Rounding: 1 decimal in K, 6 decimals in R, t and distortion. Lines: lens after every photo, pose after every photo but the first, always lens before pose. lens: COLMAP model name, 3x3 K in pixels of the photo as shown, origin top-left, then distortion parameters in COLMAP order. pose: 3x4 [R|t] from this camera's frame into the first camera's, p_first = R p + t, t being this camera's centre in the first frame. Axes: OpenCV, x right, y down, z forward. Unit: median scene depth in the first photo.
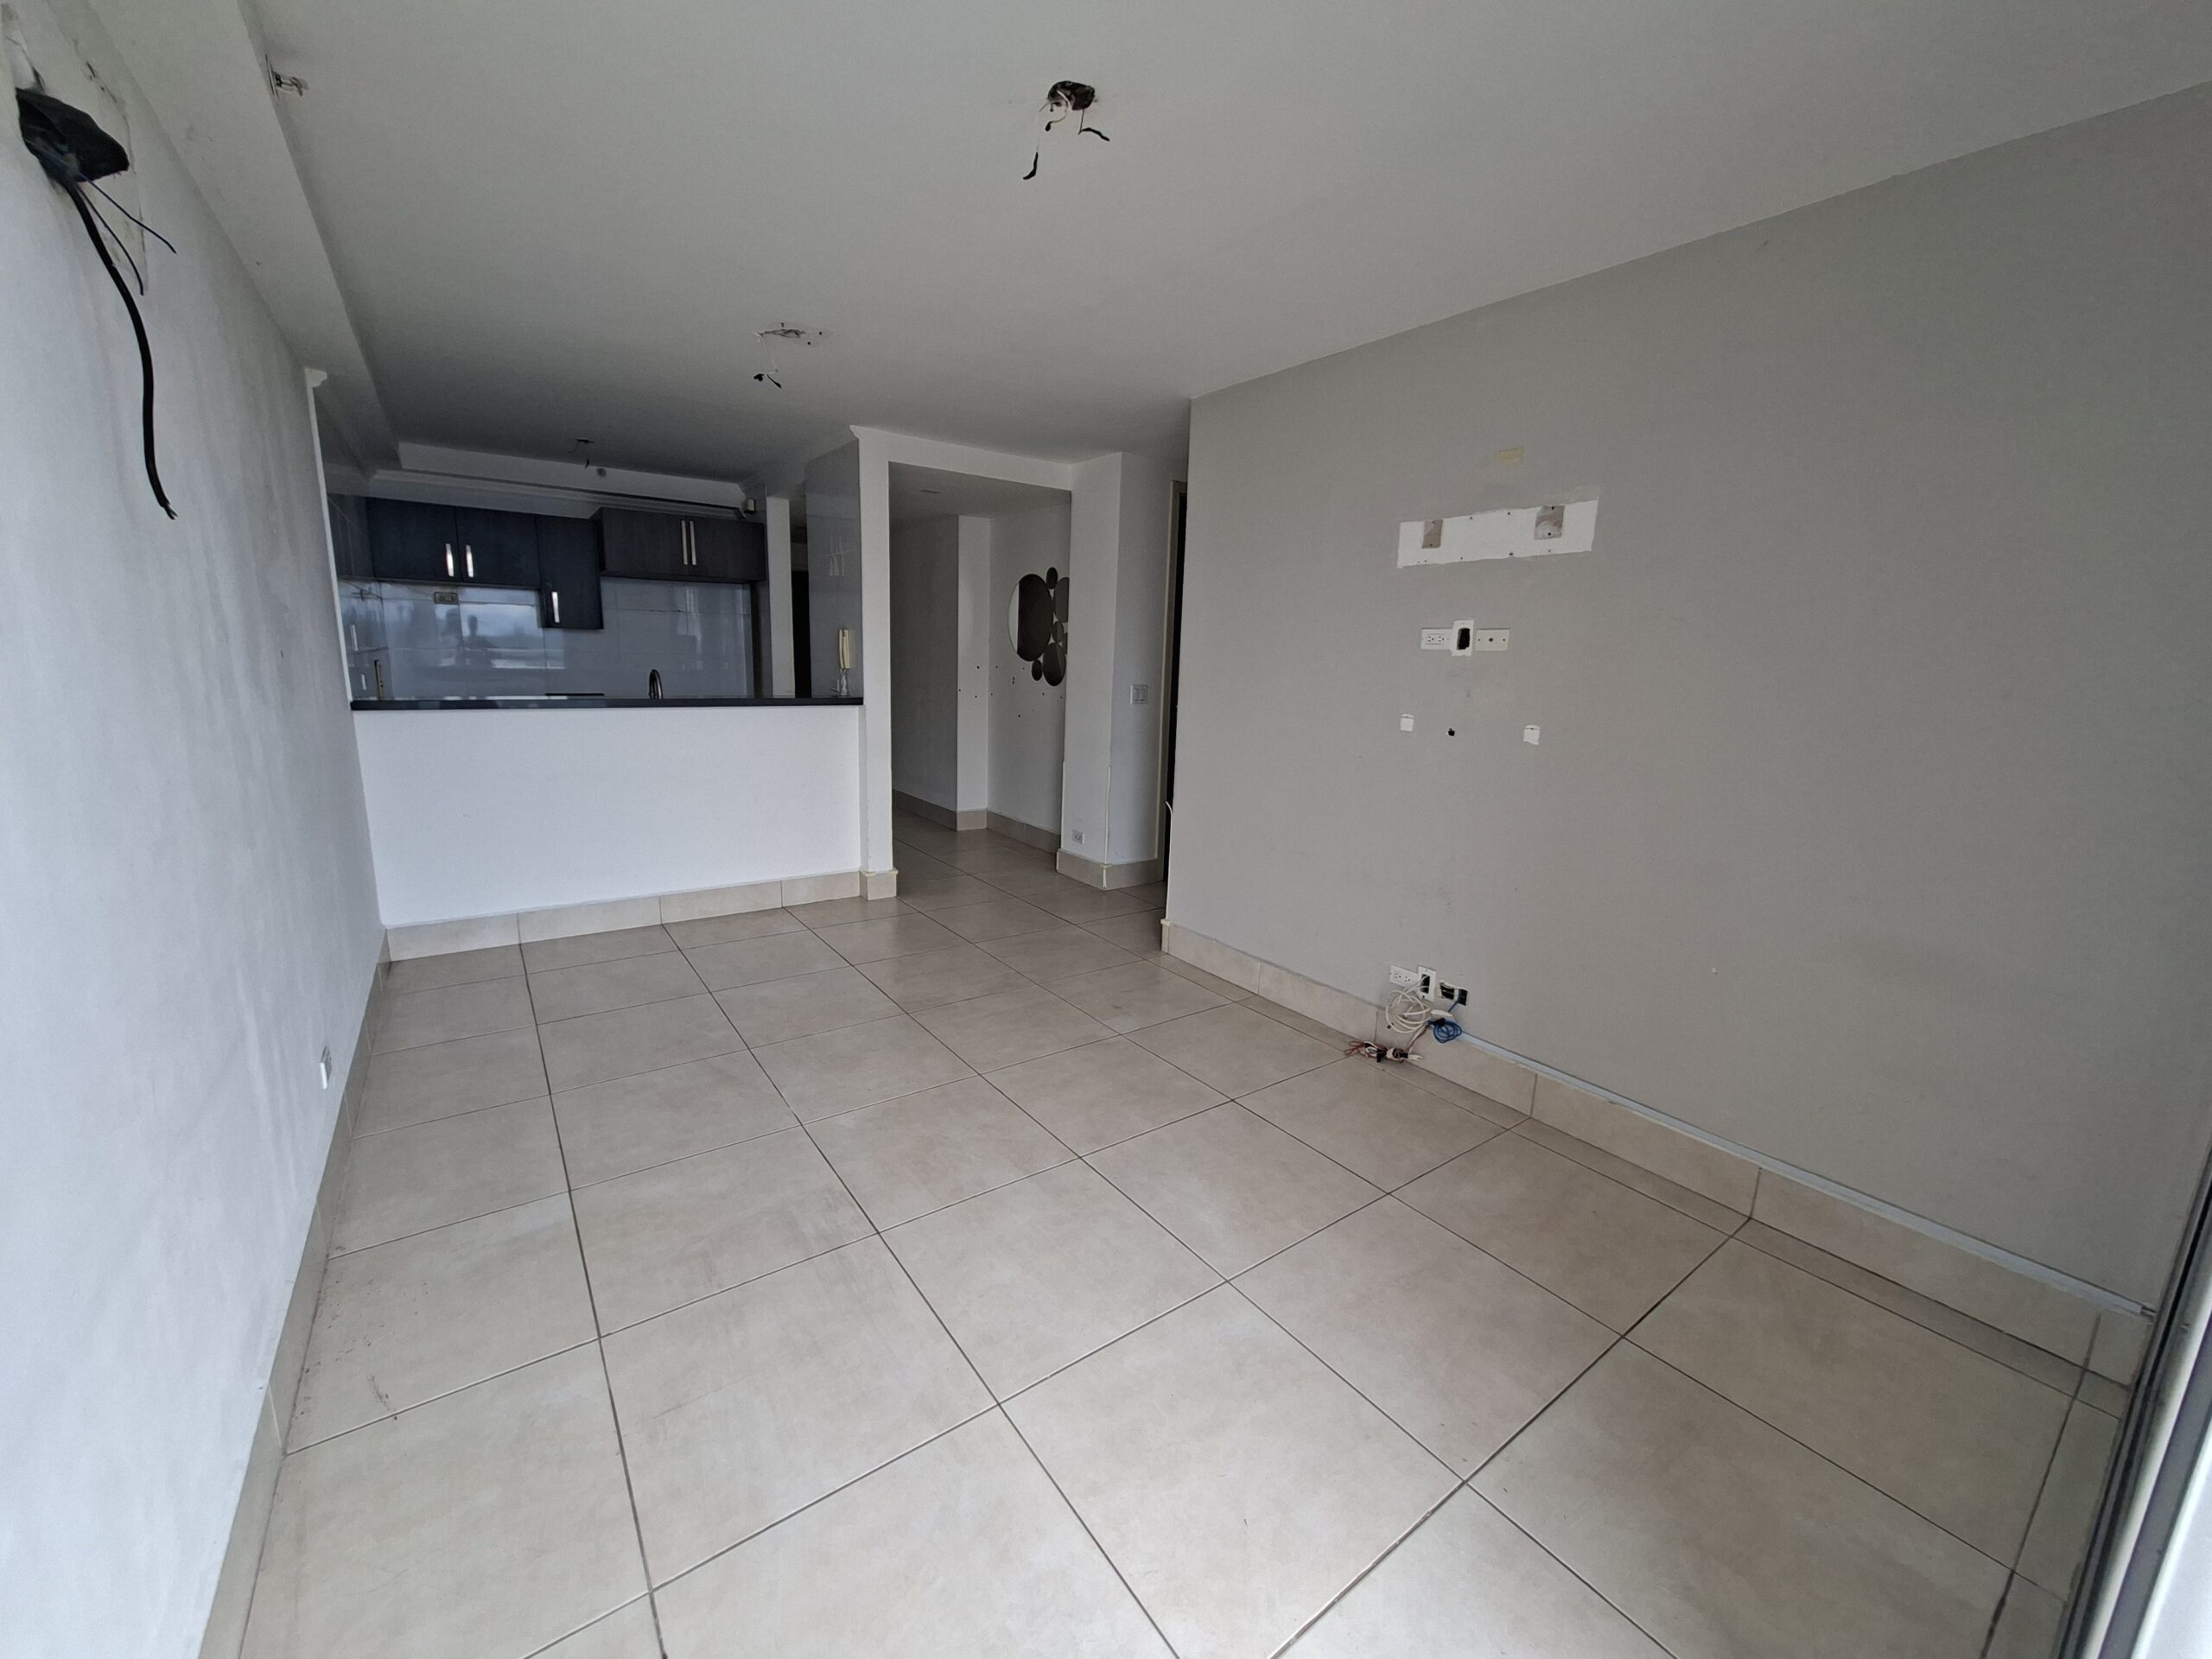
lens RADIAL K [[872.7, 0, 1085.9], [0, 872.7, 826.9], [0, 0, 1]] dist [-0.000581, 0.002455]
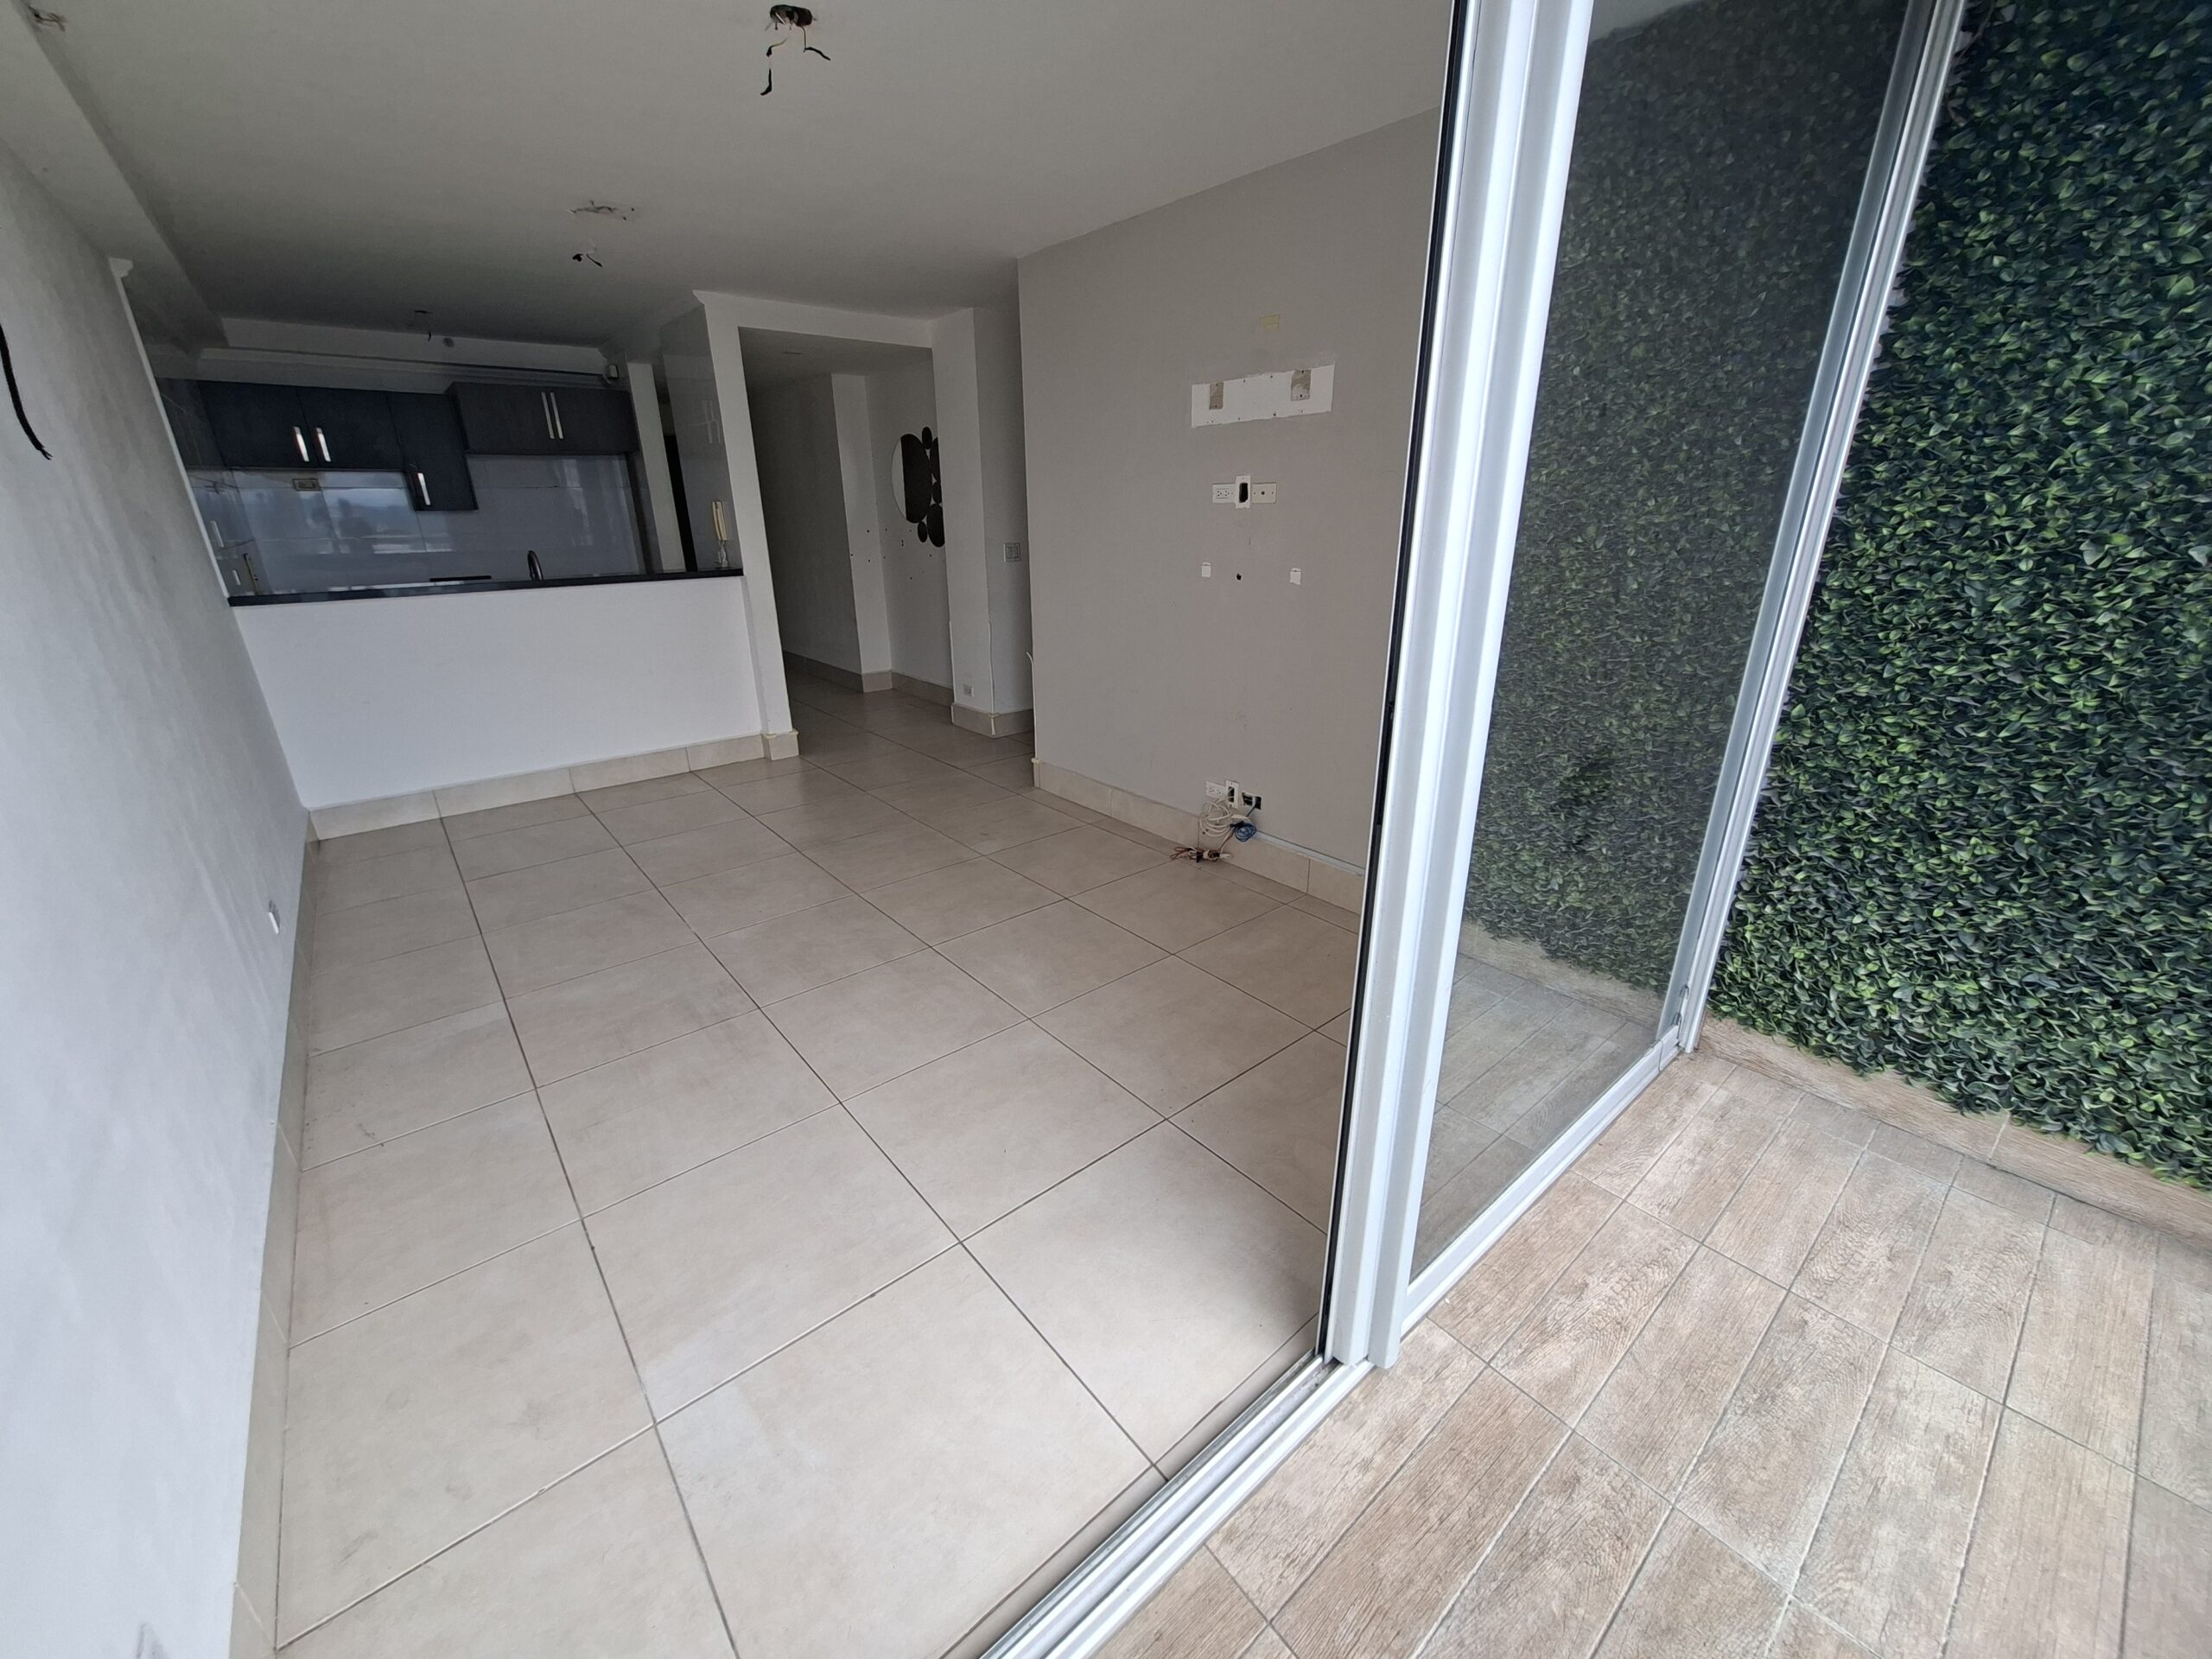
lens RADIAL K [[872.7, 0, 1101.5], [0, 872.7, 822.1], [0, 0, 1]] dist [-0.000581, 0.002455]
pose [[0.995989, -0.066886, 0.059439, 0.116286], [0.056786, 0.985835, 0.157809, 0.015138], [-0.069152, -0.153801, 0.985679, -0.141600]]
